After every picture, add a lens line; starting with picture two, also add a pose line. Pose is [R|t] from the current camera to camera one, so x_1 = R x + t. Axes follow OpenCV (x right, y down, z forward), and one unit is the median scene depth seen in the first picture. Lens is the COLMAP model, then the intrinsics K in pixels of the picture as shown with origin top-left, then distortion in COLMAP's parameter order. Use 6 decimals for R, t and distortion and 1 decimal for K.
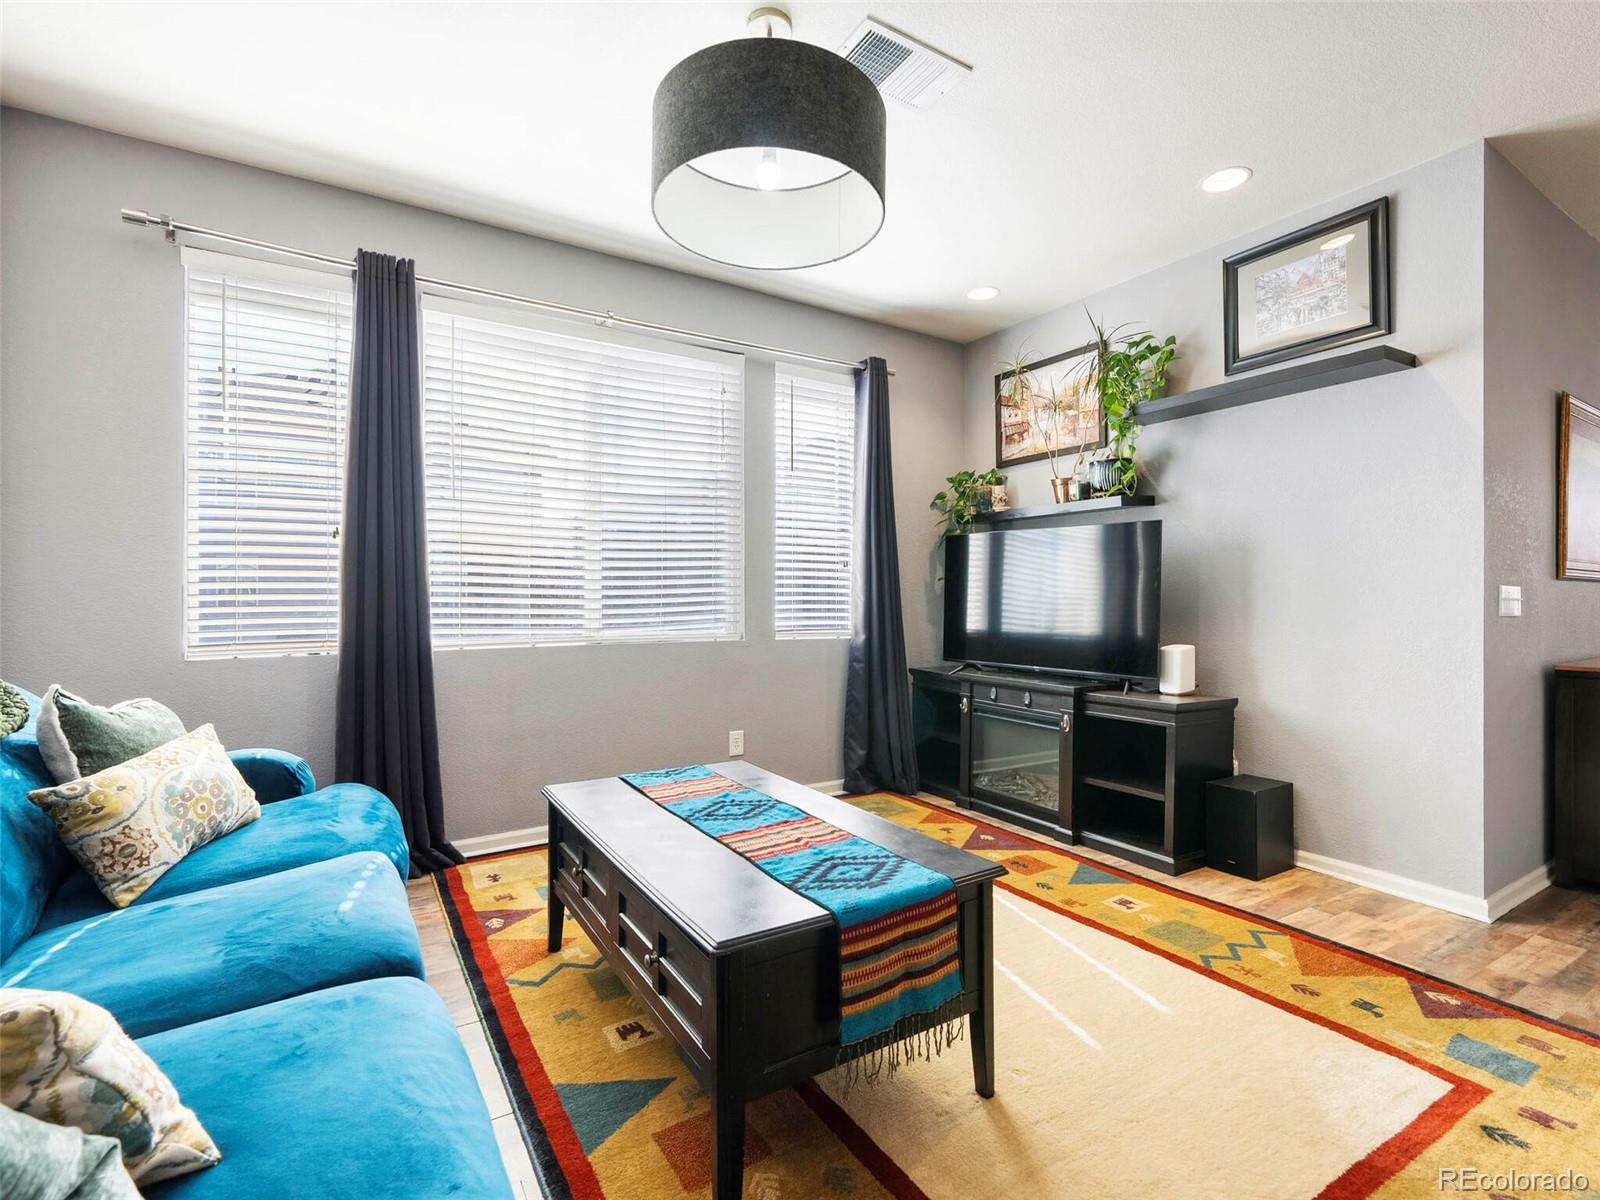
lens RADIAL K [[749.4, 0, 810.4], [0, 749.4, 592.3], [0, 0, 1]] dist [-0.000471, -0.000328]
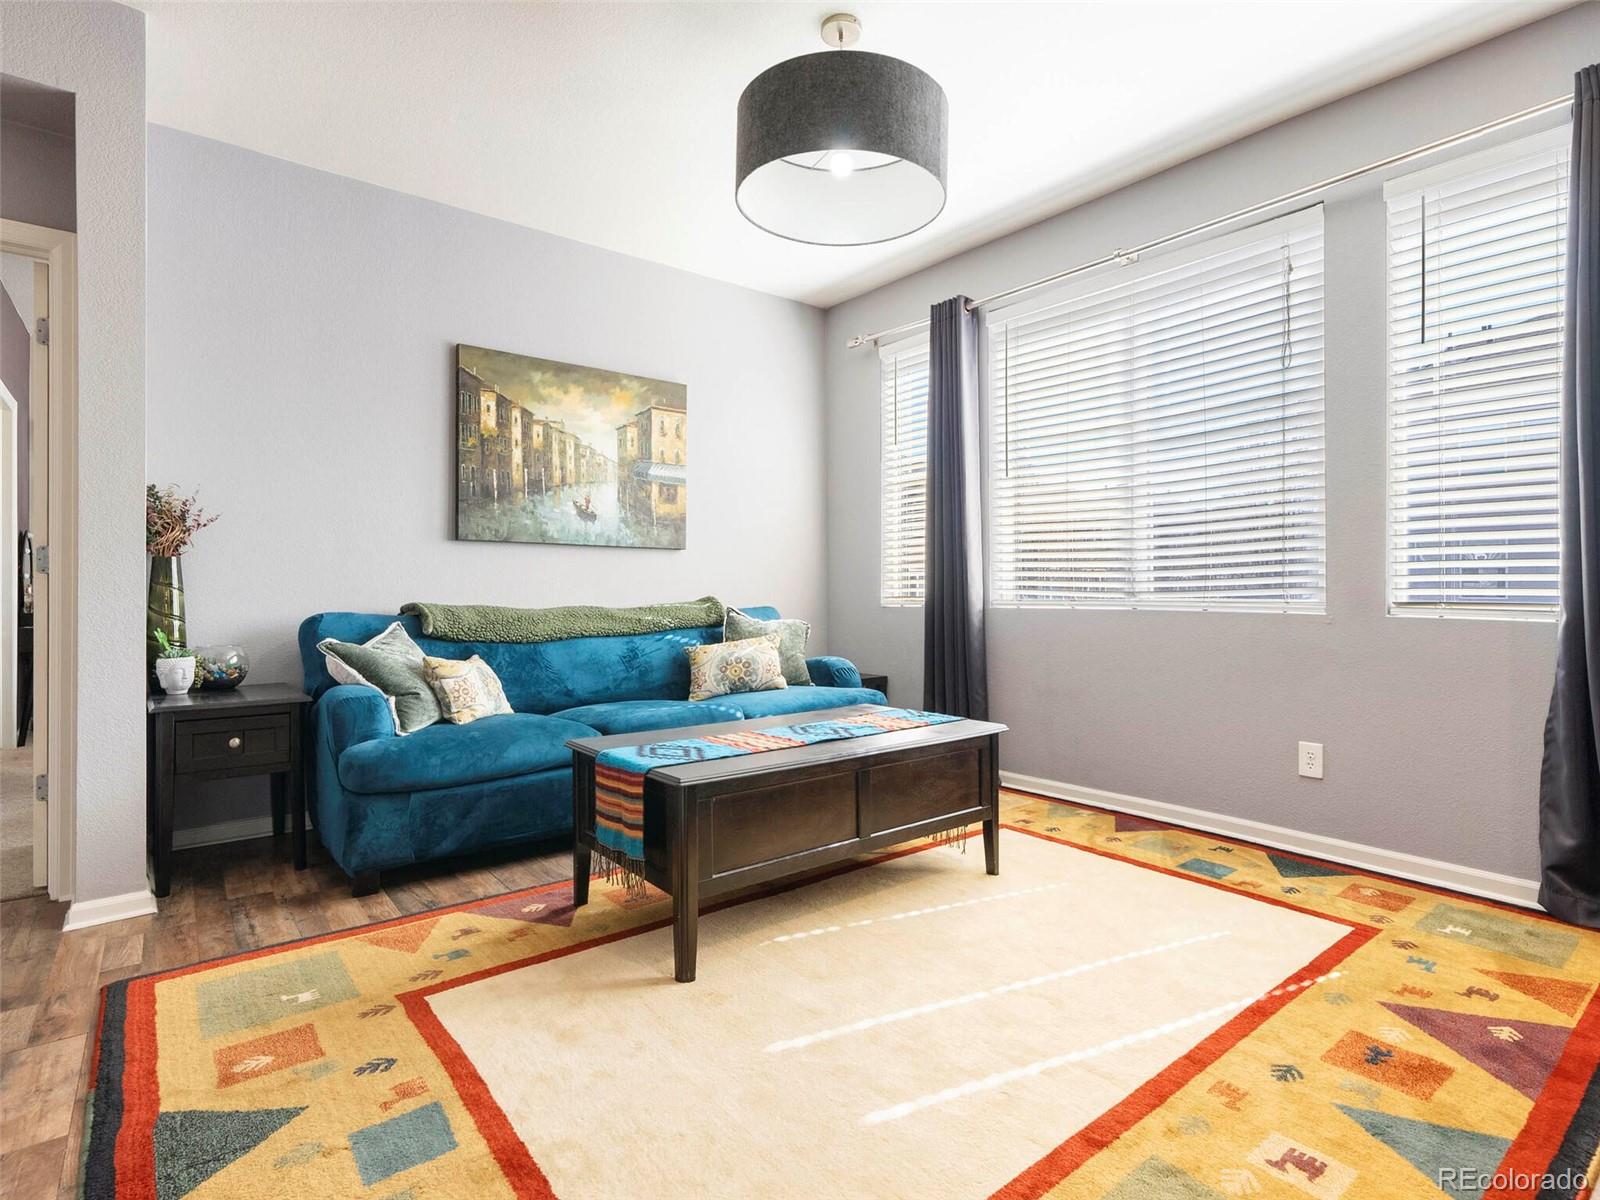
lens RADIAL K [[812.4, 0, 794.2], [0, 812.4, 586.1], [0, 0, 1]] dist [-0.000143, 0.000209]
pose [[0.110664, -0.003980, -0.993850, 0.737556], [0.009012, 0.999955, -0.003001, 0.043097], [0.993817, -0.008625, 0.110695, 0.523043]]
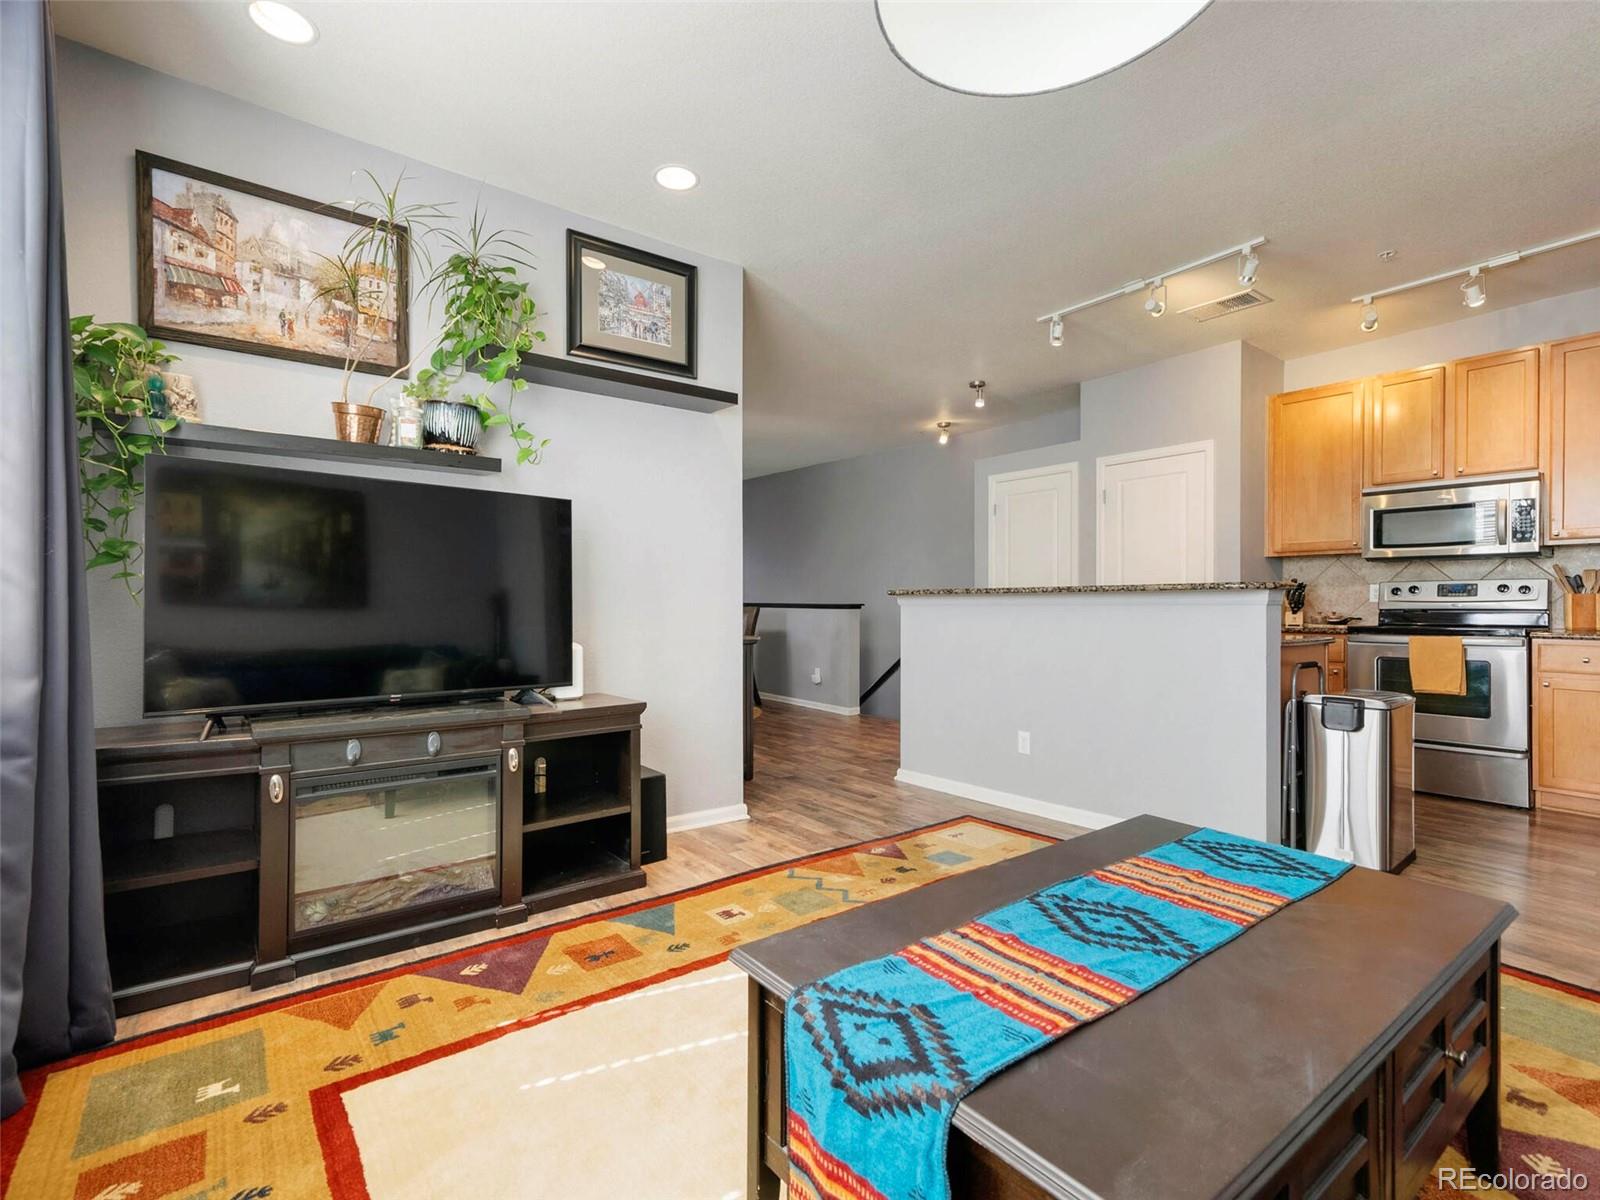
lens RADIAL K [[770.8, 0, 785.9], [0, 770.8, 606.2], [0, 0, 1]] dist [0.017556, 0.000159]
pose [[-0.093628, -0.010105, 0.995556, -0.454593], [-0.009968, 0.999908, 0.009212, 0.015329], [-0.995557, -0.009061, -0.093721, 0.846115]]
